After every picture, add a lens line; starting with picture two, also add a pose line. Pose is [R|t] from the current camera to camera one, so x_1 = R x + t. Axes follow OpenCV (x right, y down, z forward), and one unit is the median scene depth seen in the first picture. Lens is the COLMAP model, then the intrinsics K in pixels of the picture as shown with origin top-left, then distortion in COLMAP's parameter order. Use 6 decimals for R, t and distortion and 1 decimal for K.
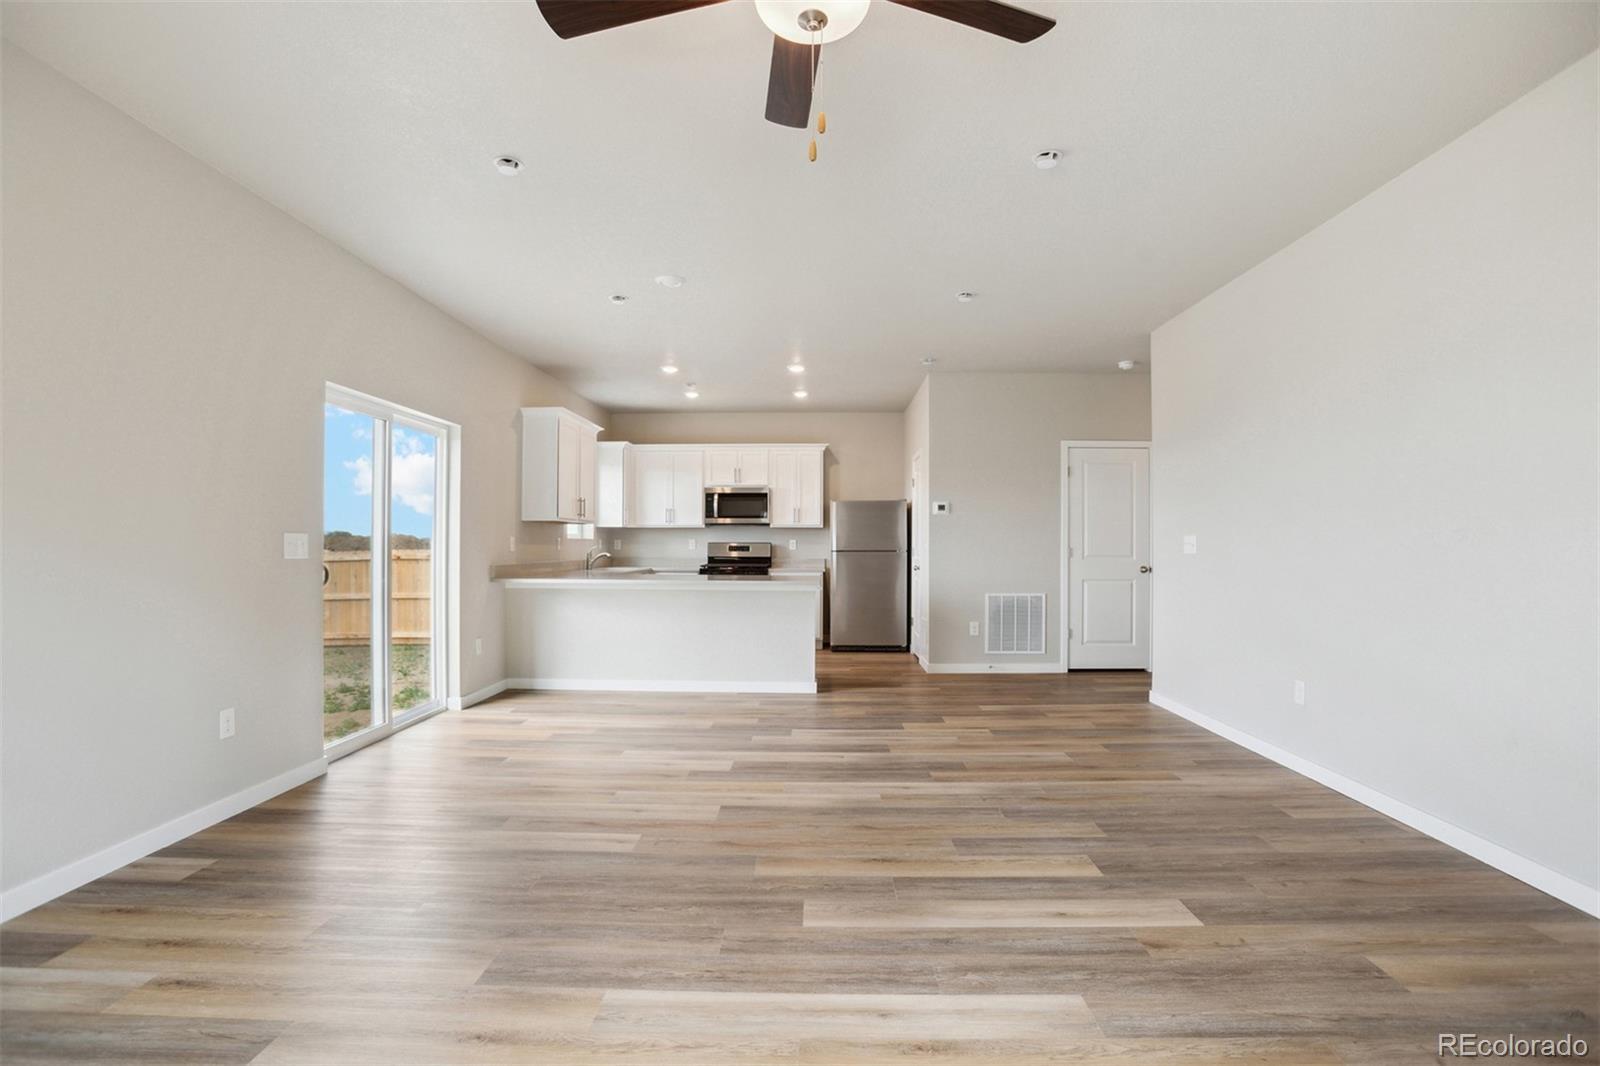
lens RADIAL K [[757.3, 0, 800.0], [0, 757.3, 533.0], [0, 0, 1]] dist [-0.074280, 0.028384]
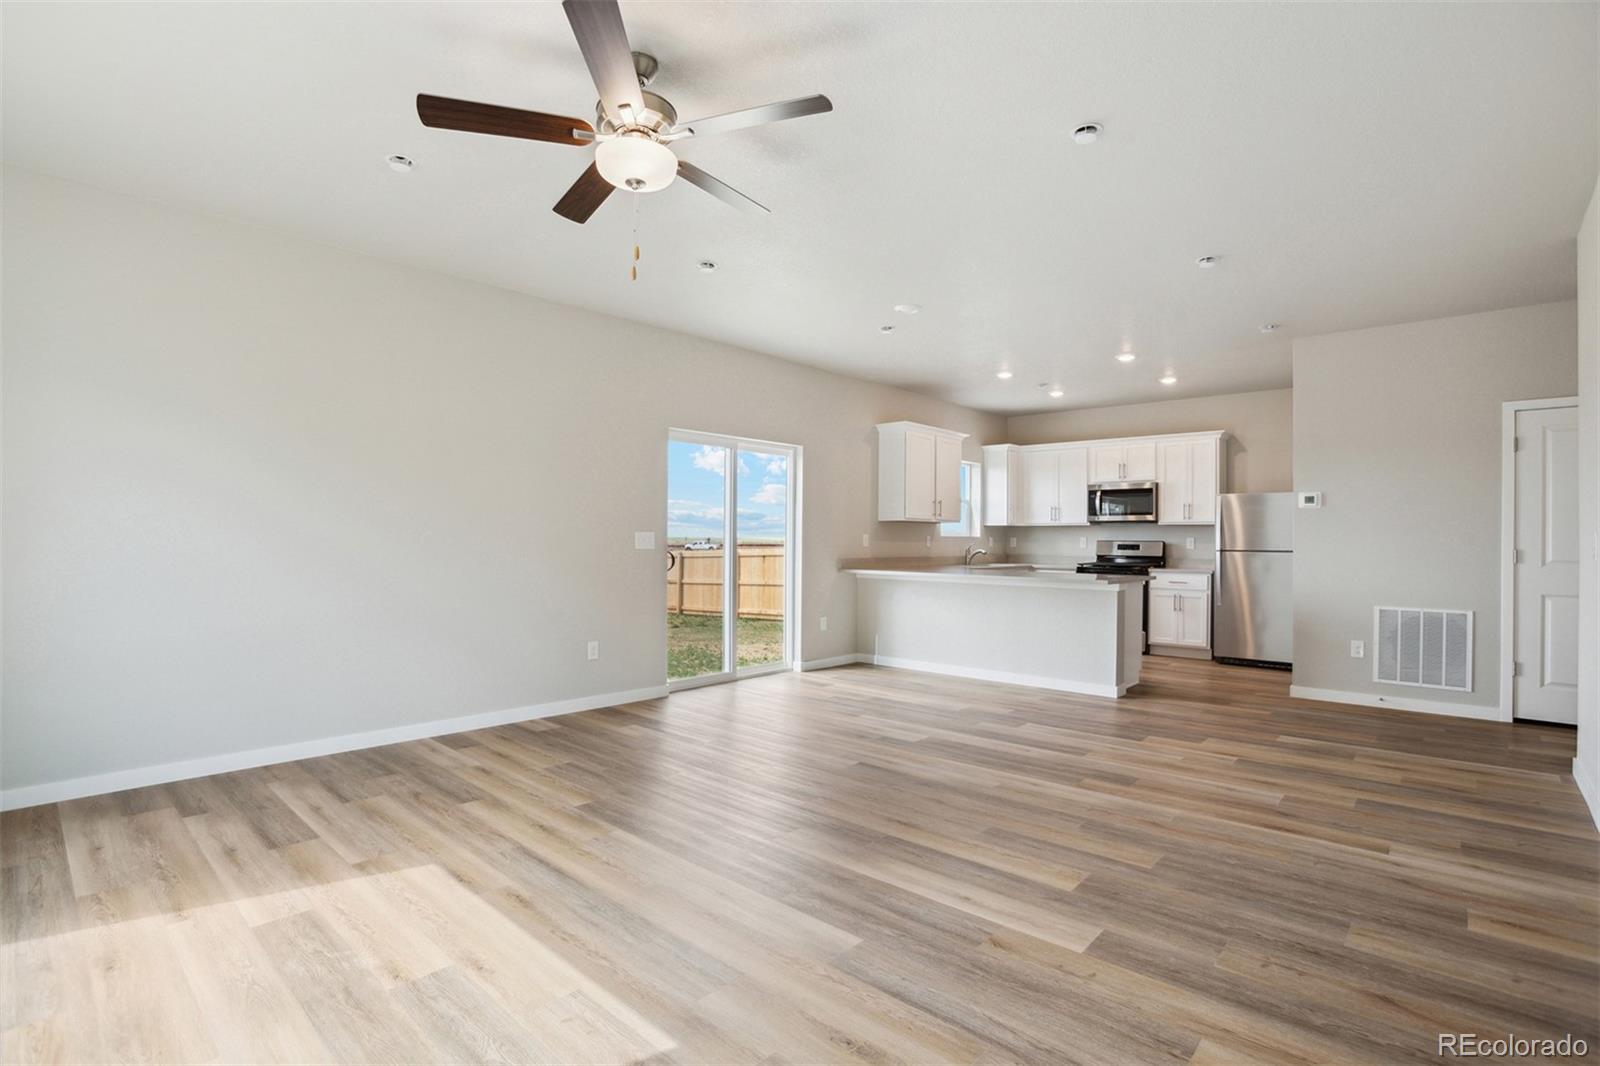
lens RADIAL K [[757.3, 0, 800.0], [0, 757.3, 533.0], [0, 0, 1]] dist [-0.074280, 0.028384]
pose [[0.755046, -0.000902, -0.655671, 0.293759], [0.002088, 0.999997, 0.001028, 0.001065], [0.655669, -0.002145, 0.755046, 0.021396]]
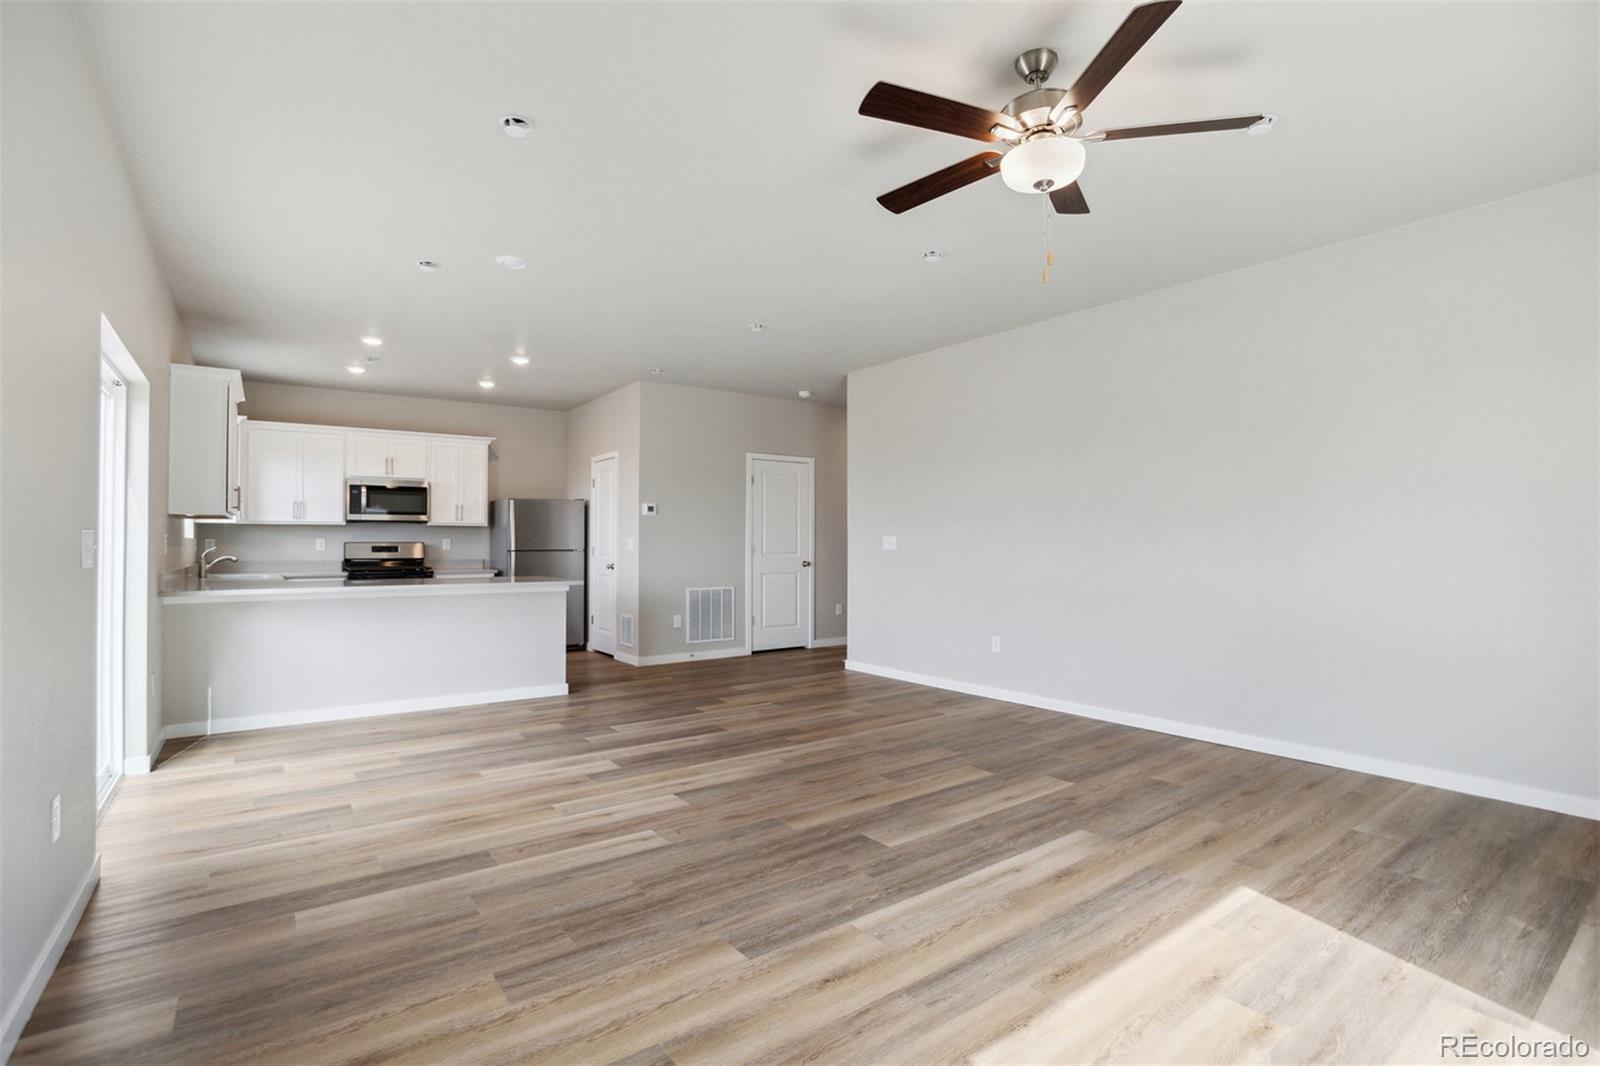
lens RADIAL K [[757.3, 0, 800.0], [0, 757.3, 533.0], [0, 0, 1]] dist [-0.074280, 0.028384]
pose [[0.792602, 0.004109, 0.609726, -0.293204], [-0.004999, 0.999987, -0.000240, -0.000677], [-0.609719, -0.002857, 0.792612, 0.030087]]
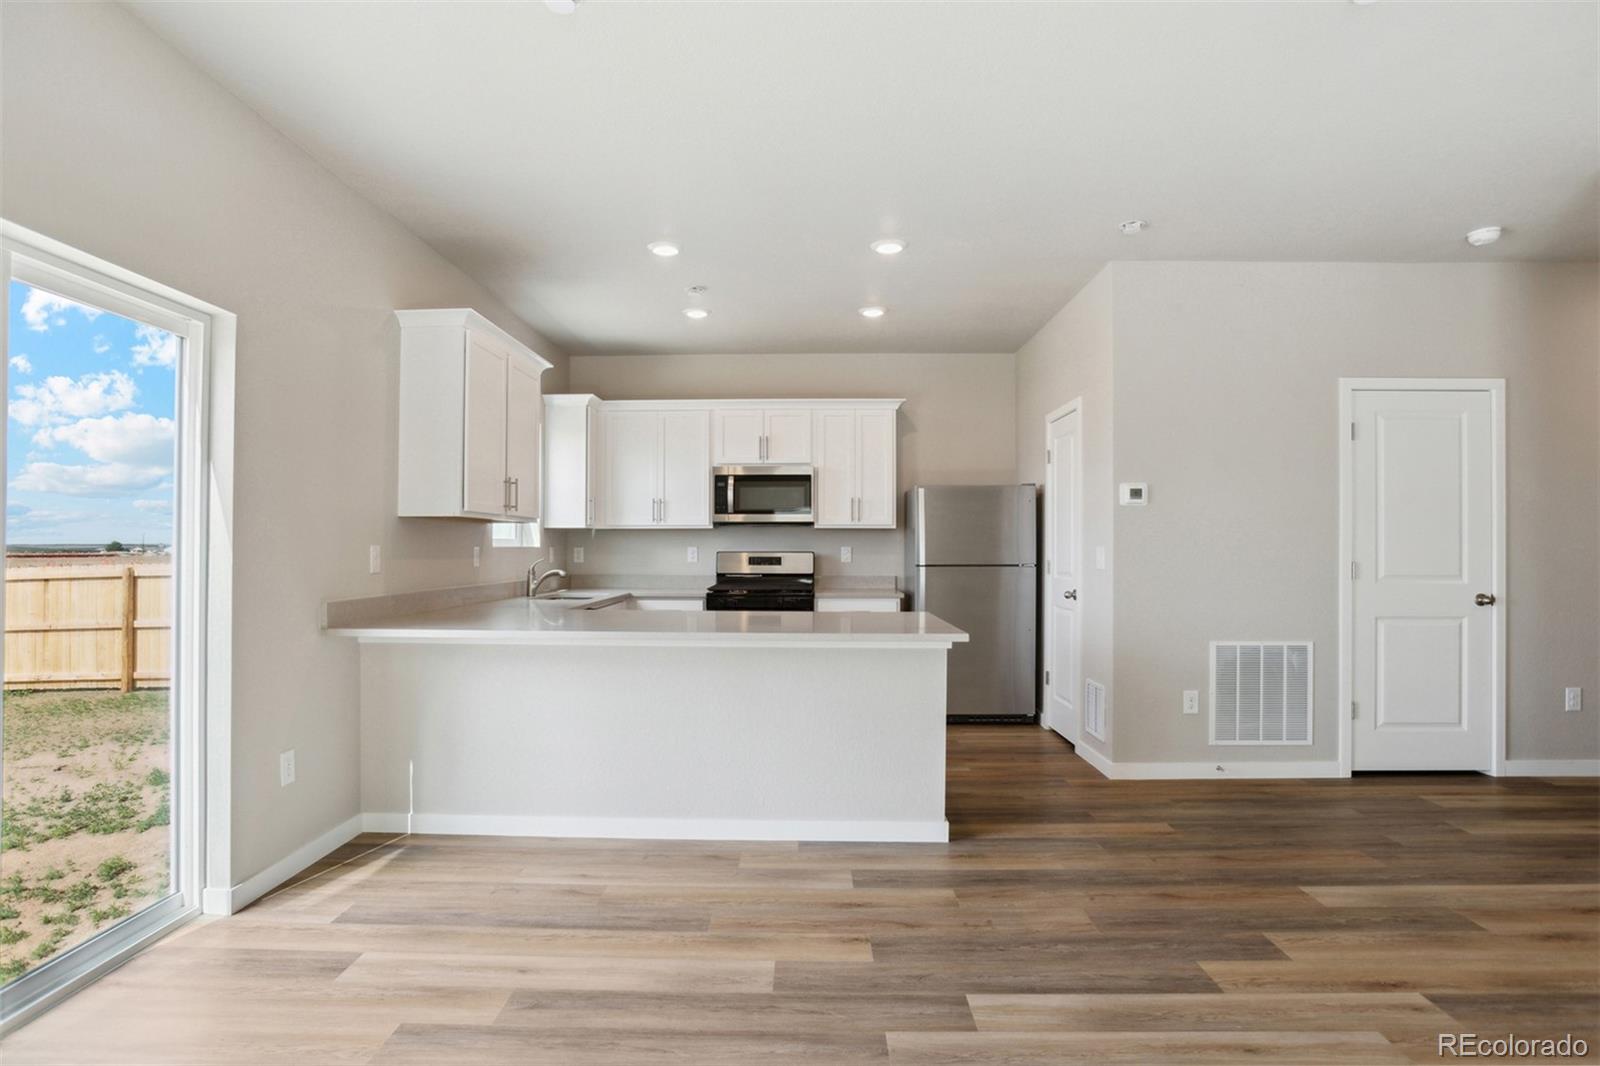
lens RADIAL K [[836.6, 0, 790.6], [0, 836.6, 537.9], [0, 0, 1]] dist [-0.057695, 0.025898]
pose [[0.999997, -0.001071, 0.002078, -0.078030], [0.001065, 0.999996, 0.002499, -0.001433], [-0.002081, -0.002497, 0.999995, 0.366341]]
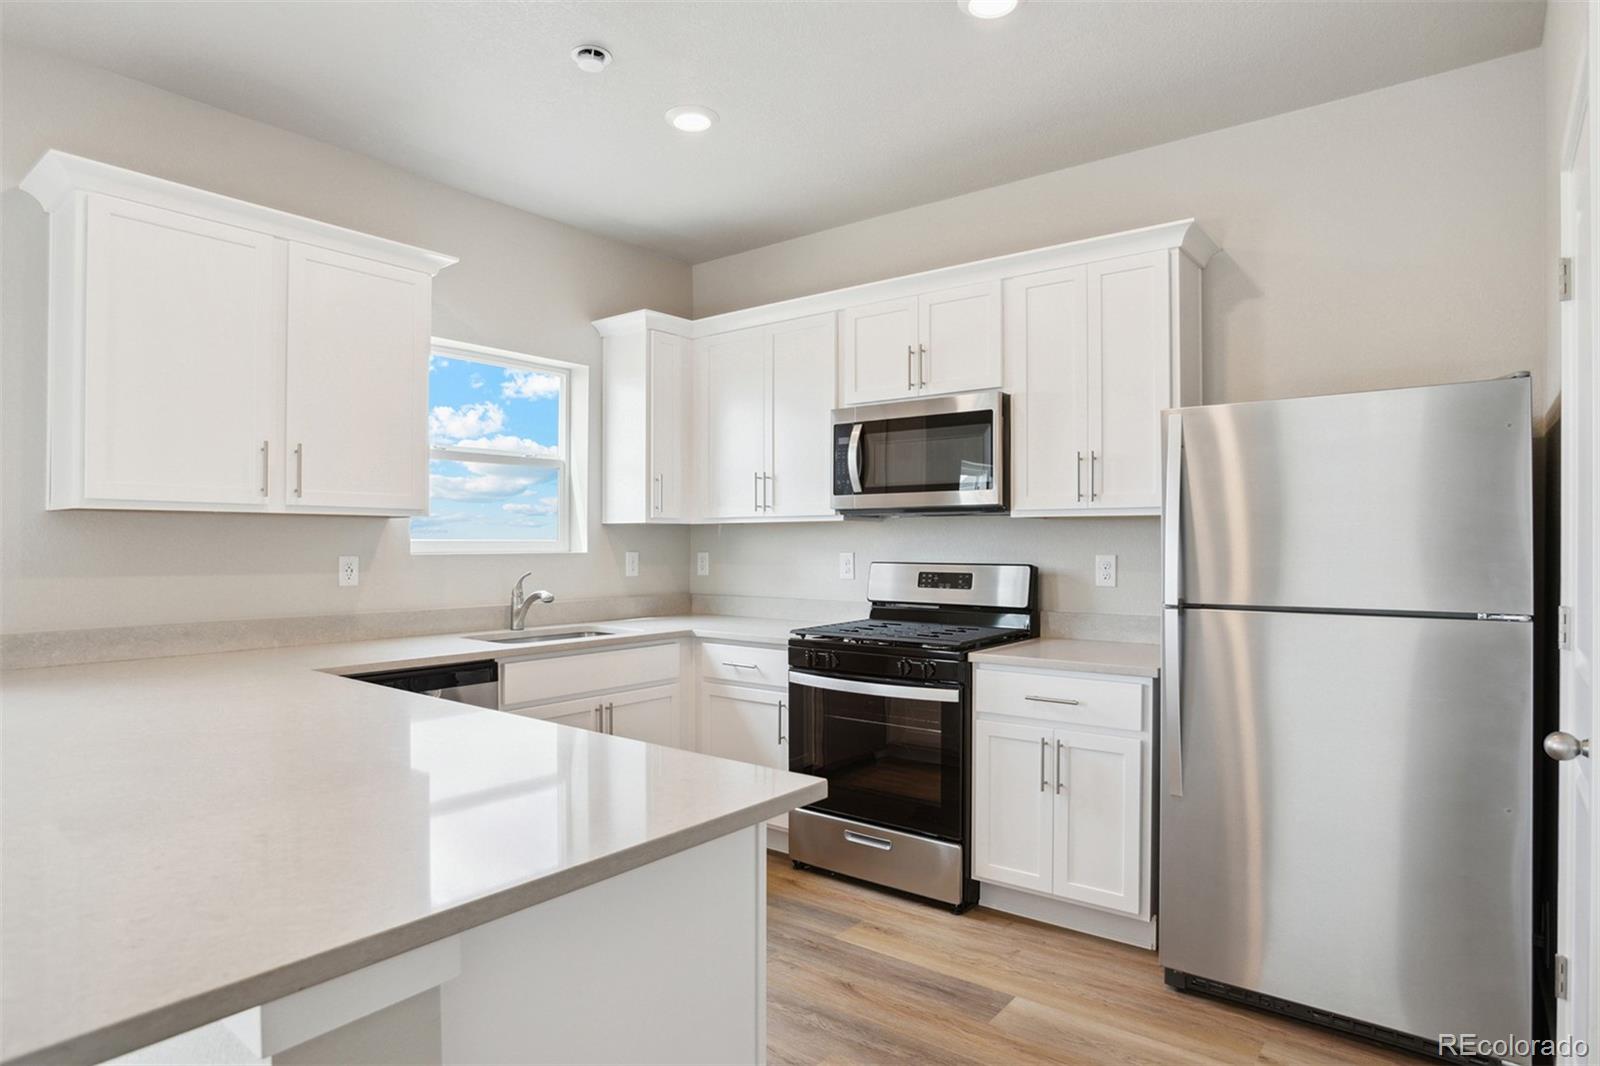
lens RADIAL K [[894.8, 0, 800.0], [0, 894.8, 533.0], [0, 0, 1]] dist [-0.036909, 0.001493]
pose [[0.804942, -0.007814, -0.593302, 0.144695], [0.008877, 0.999960, -0.001126, -0.001810], [0.593287, -0.004360, 0.804980, 0.823973]]
